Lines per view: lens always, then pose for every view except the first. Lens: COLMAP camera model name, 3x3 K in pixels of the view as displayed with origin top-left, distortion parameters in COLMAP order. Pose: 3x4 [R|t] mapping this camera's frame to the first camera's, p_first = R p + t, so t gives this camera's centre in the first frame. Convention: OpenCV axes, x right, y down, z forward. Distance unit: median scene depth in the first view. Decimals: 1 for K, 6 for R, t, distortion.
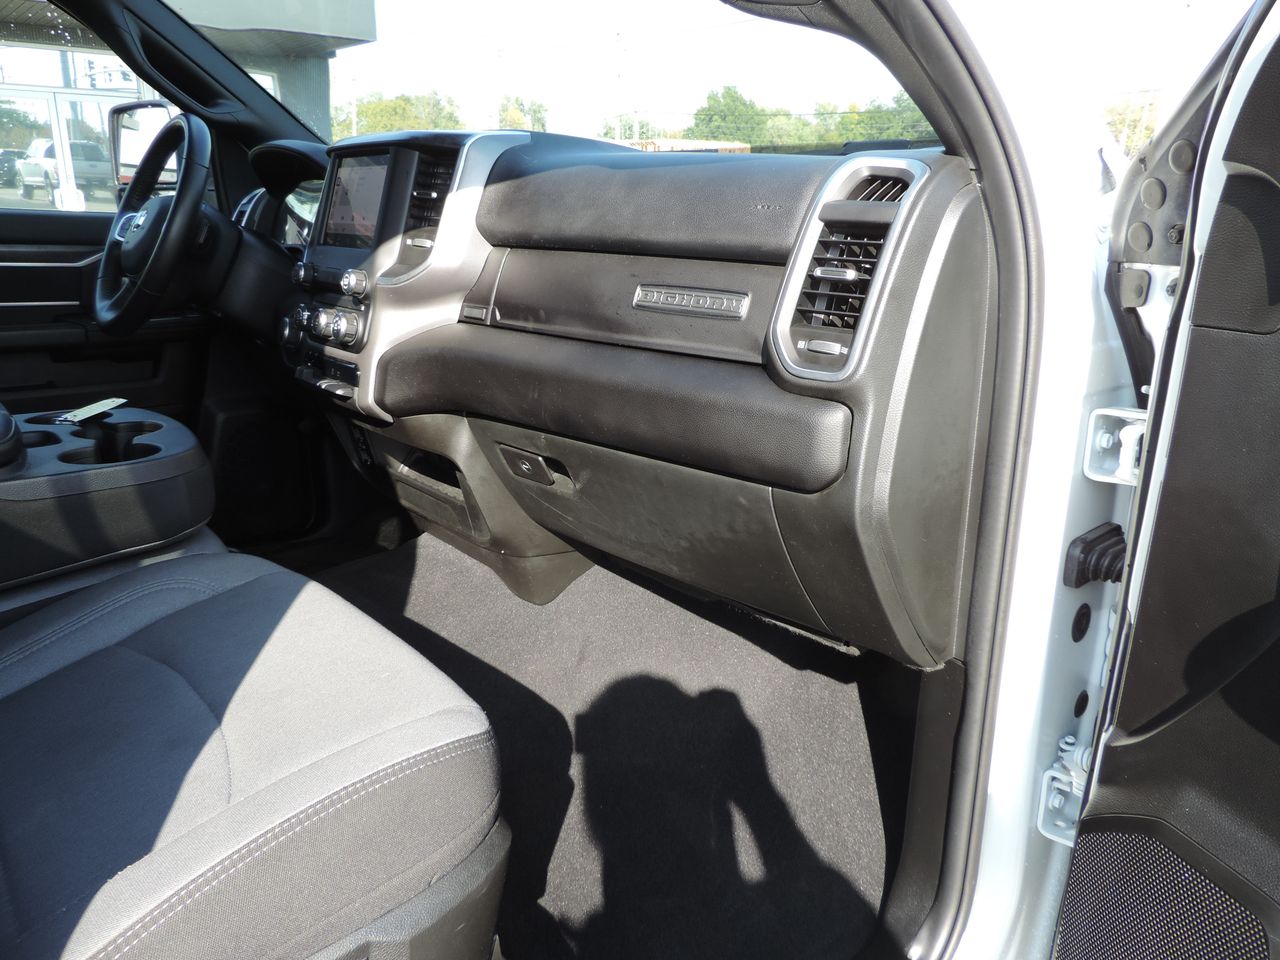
lens RADIAL K [[938.1, 0, 640.0], [0, 938.1, 480.0], [0, 0, 1]] dist [0.005156, 0.001243]
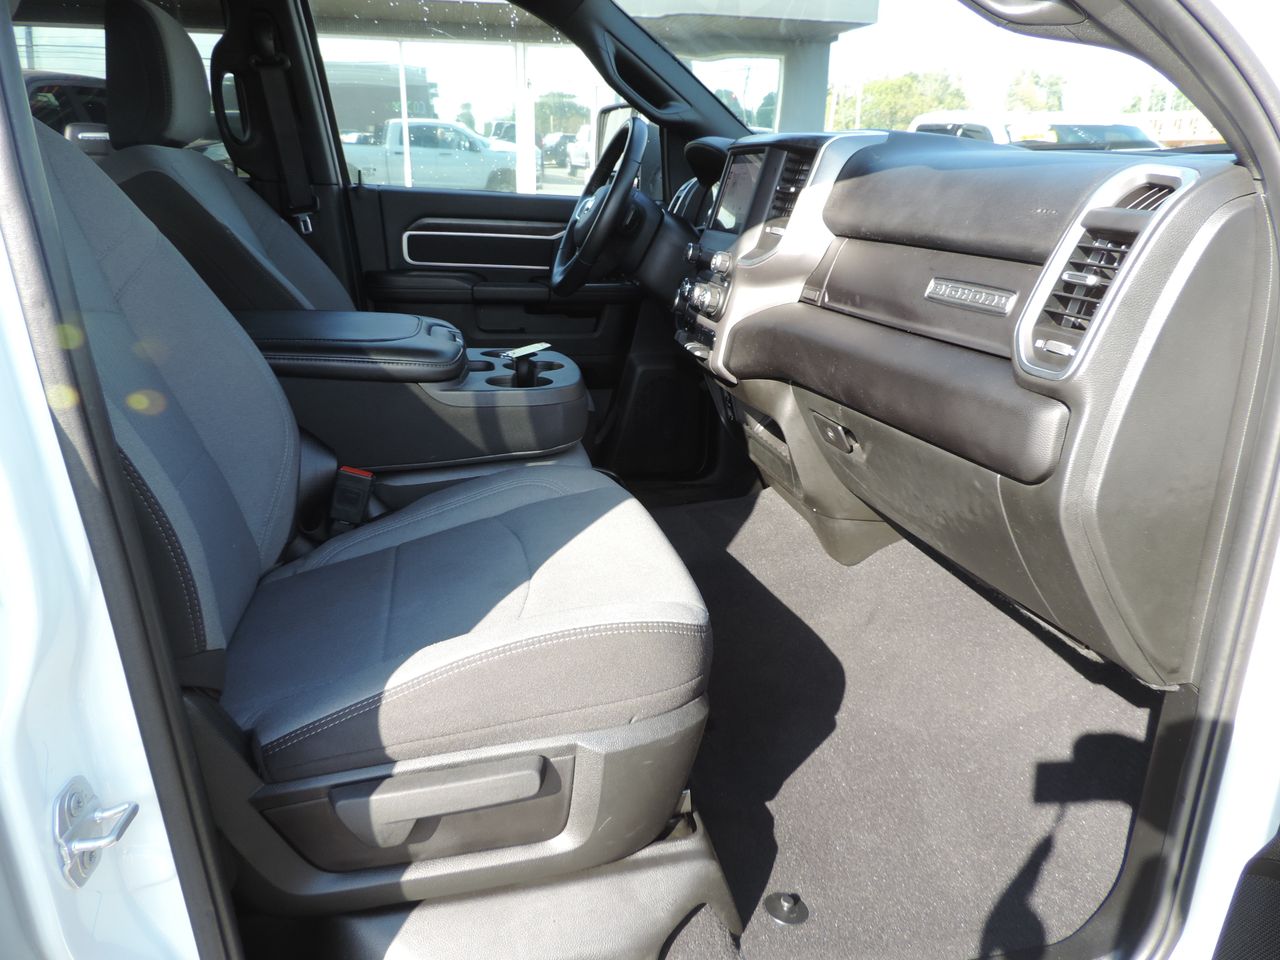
lens RADIAL K [[938.1, 0, 640.0], [0, 938.1, 480.0], [0, 0, 1]] dist [0.005156, 0.001243]
pose [[0.878600, 0.154172, -0.451989, 0.193096], [-0.144362, 0.987919, 0.056359, 0.009421], [0.455217, 0.015733, 0.890242, -0.102179]]
